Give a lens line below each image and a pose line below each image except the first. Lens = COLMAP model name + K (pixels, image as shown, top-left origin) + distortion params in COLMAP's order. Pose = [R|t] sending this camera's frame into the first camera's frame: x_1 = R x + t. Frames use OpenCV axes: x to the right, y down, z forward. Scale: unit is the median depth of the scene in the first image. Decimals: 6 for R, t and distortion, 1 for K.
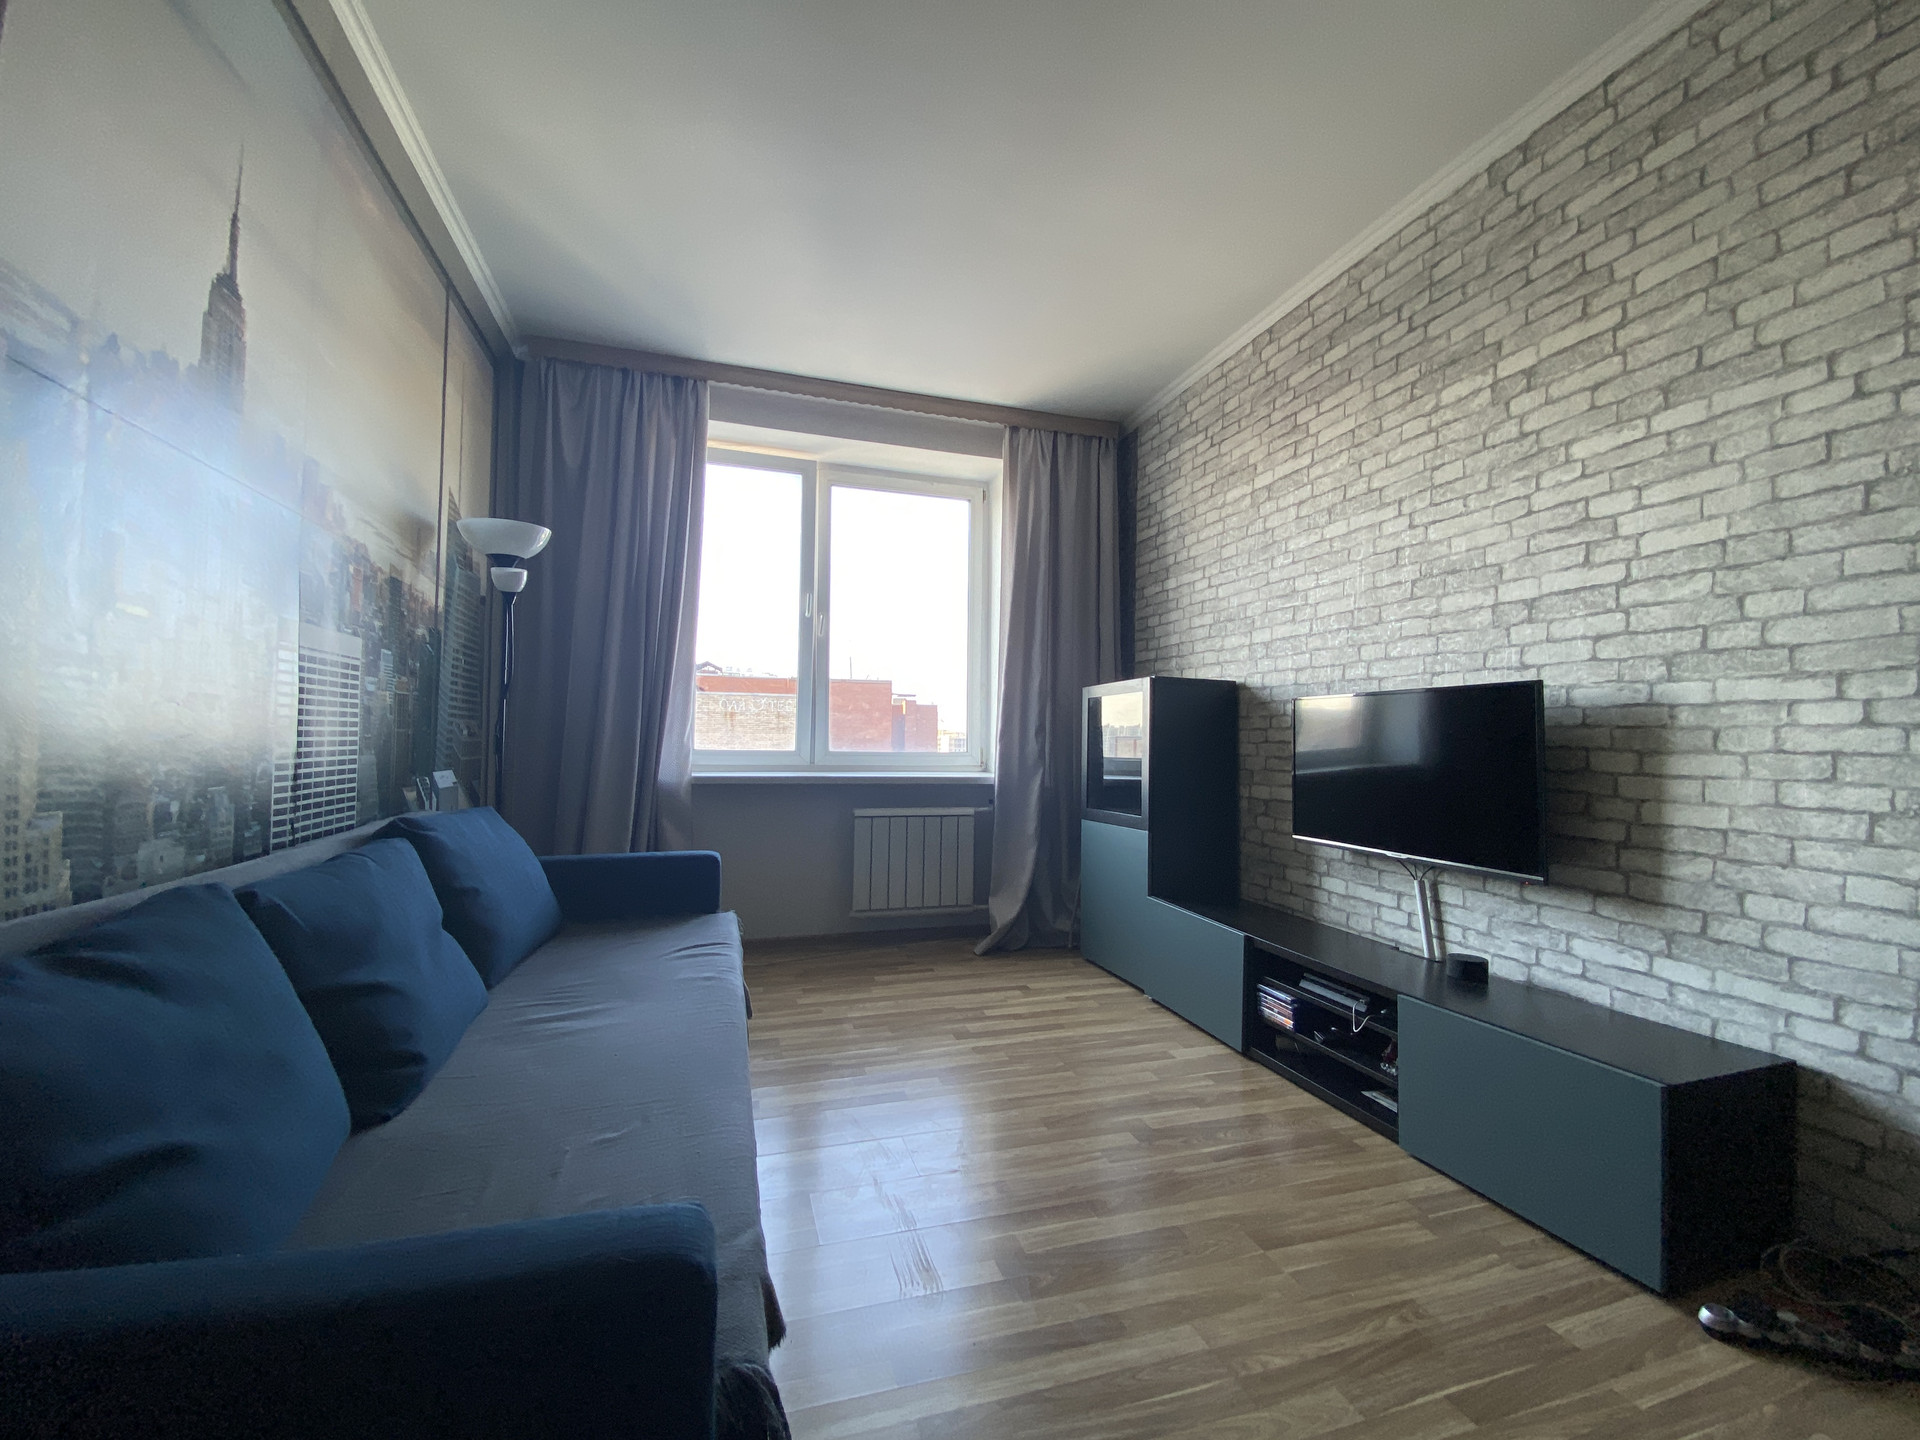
lens RADIAL K [[780.1, 0, 955.0], [0, 780.1, 720.2], [0, 0, 1]] dist [0.039830, -0.028759]
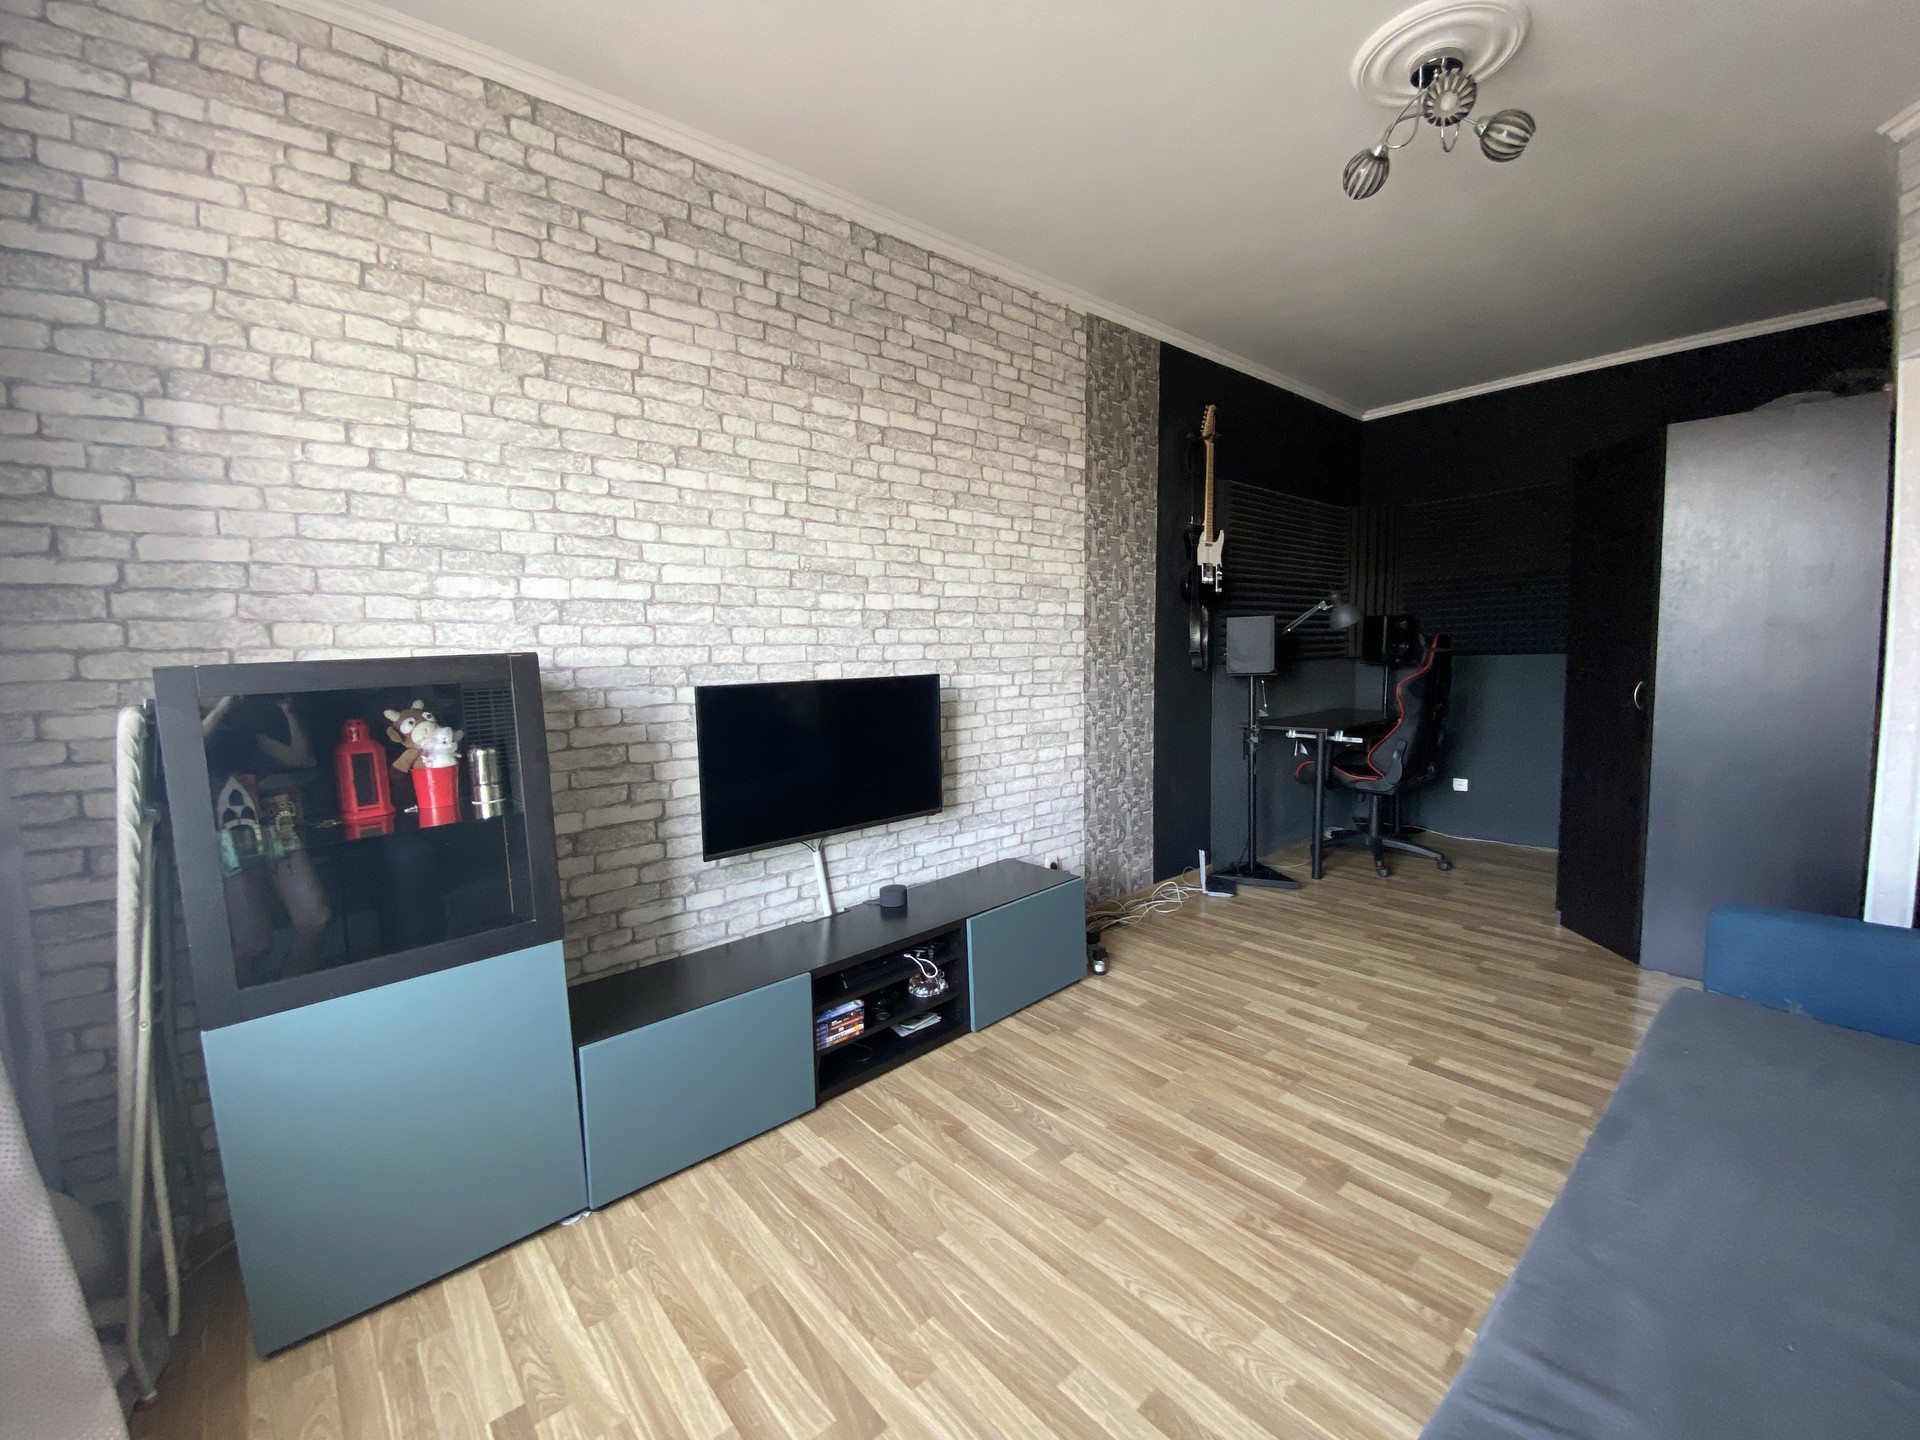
lens RADIAL K [[780.1, 0, 955.0], [0, 780.1, 720.2], [0, 0, 1]] dist [0.039830, -0.028759]
pose [[-0.412933, -0.093670, 0.905932, -0.421138], [-0.006871, 0.994989, 0.099746, -0.080678], [-0.910736, 0.034964, -0.411507, 1.158149]]
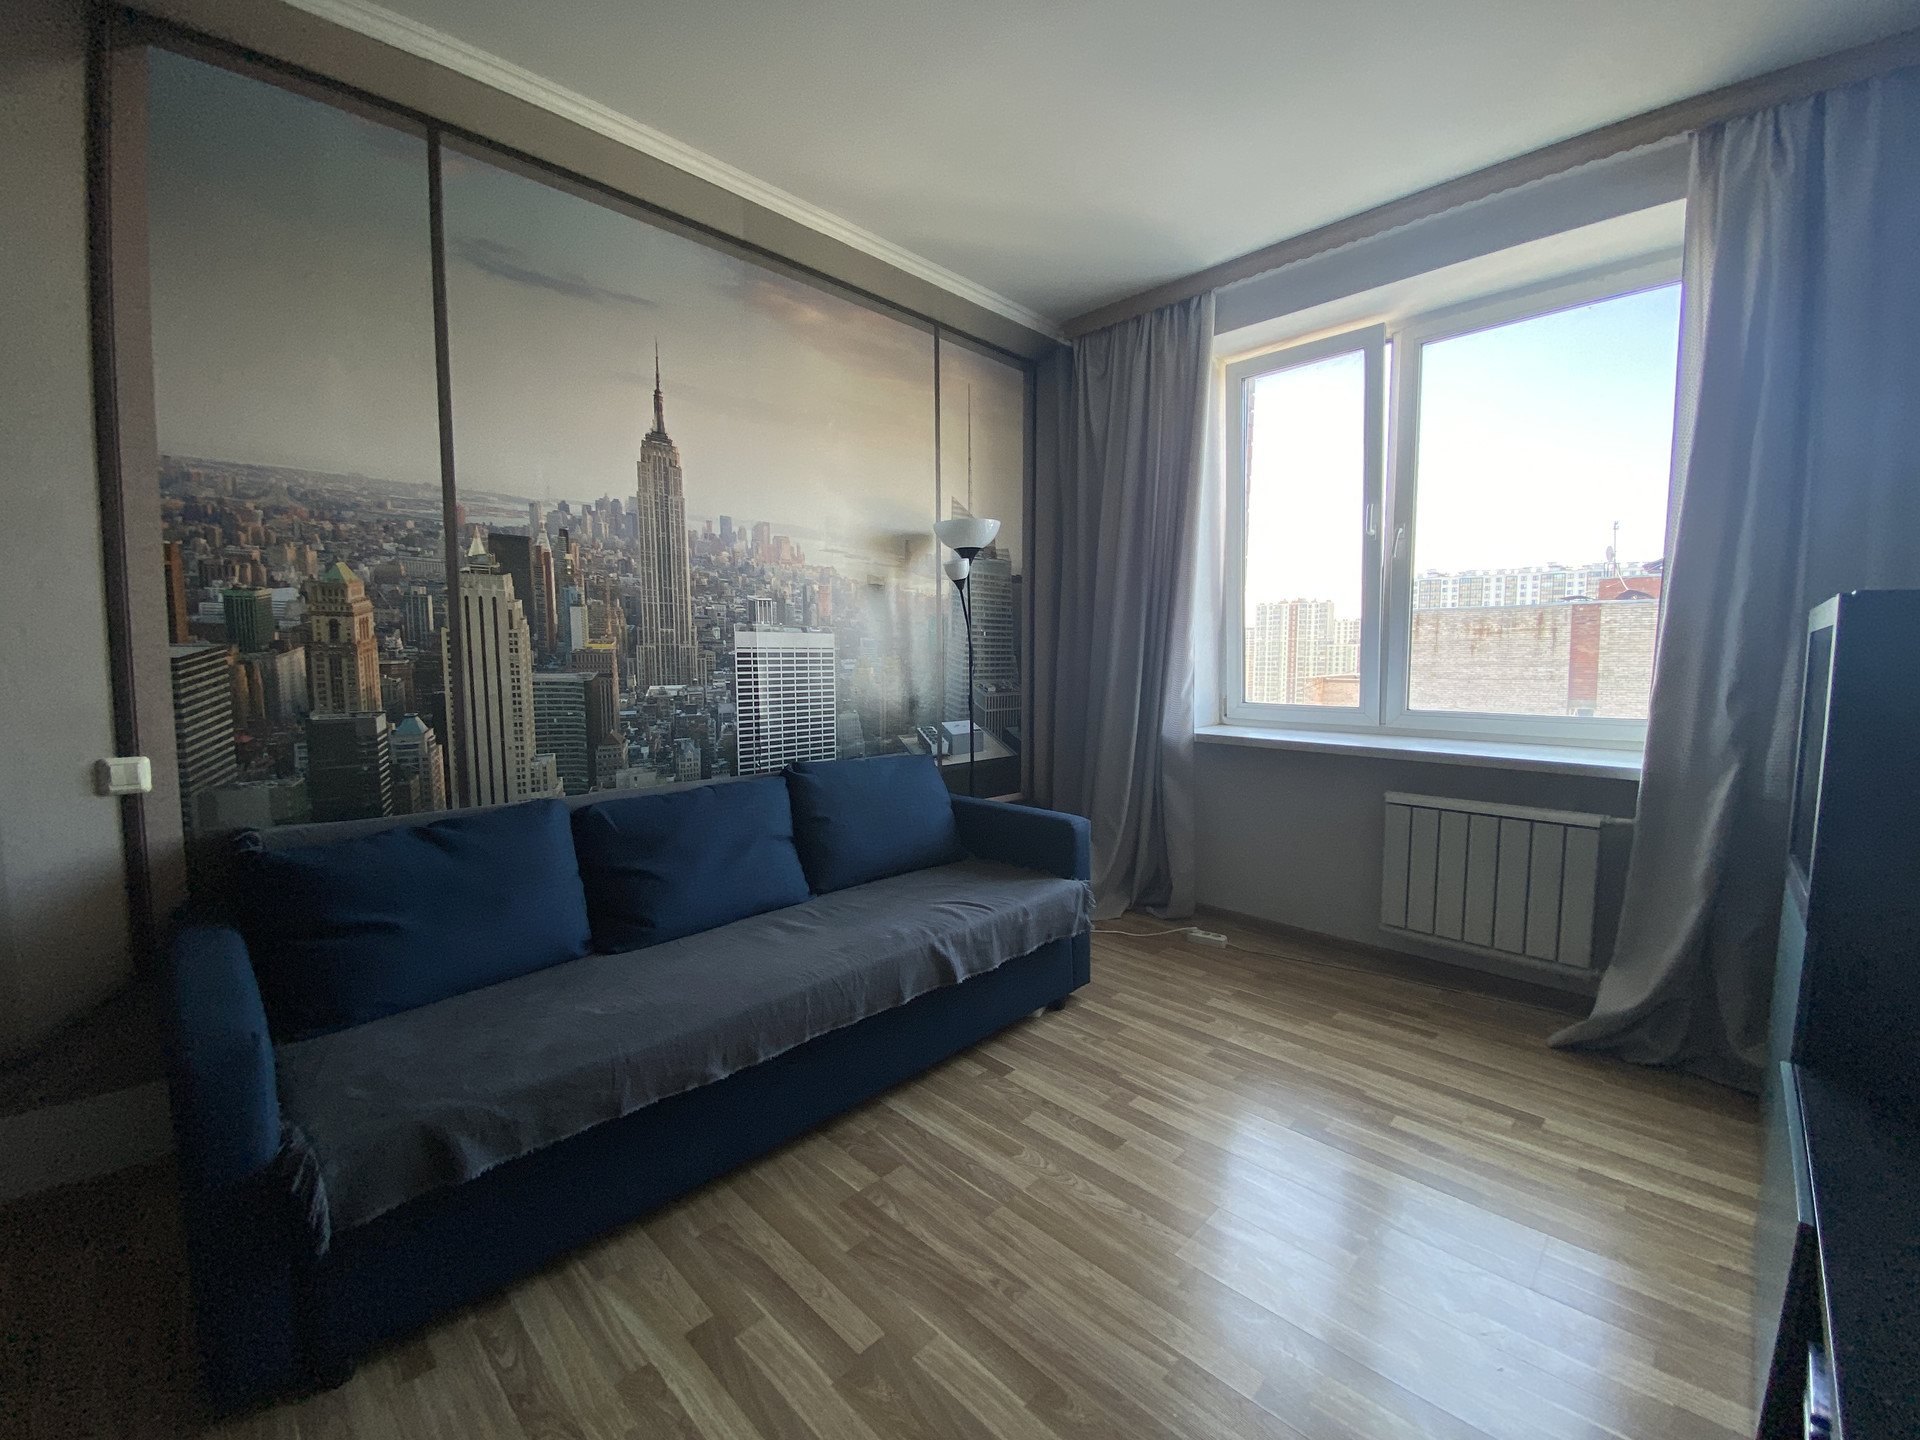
lens RADIAL K [[787.1, 0, 960.0], [0, 787.1, 720.0], [0, 0, 1]] dist [-0.000961, -0.000646]
pose [[0.483376, 0.061189, -0.873272, 0.481545], [0.029358, 0.995860, 0.086029, -0.047756], [0.874920, -0.067222, 0.479578, 0.404599]]
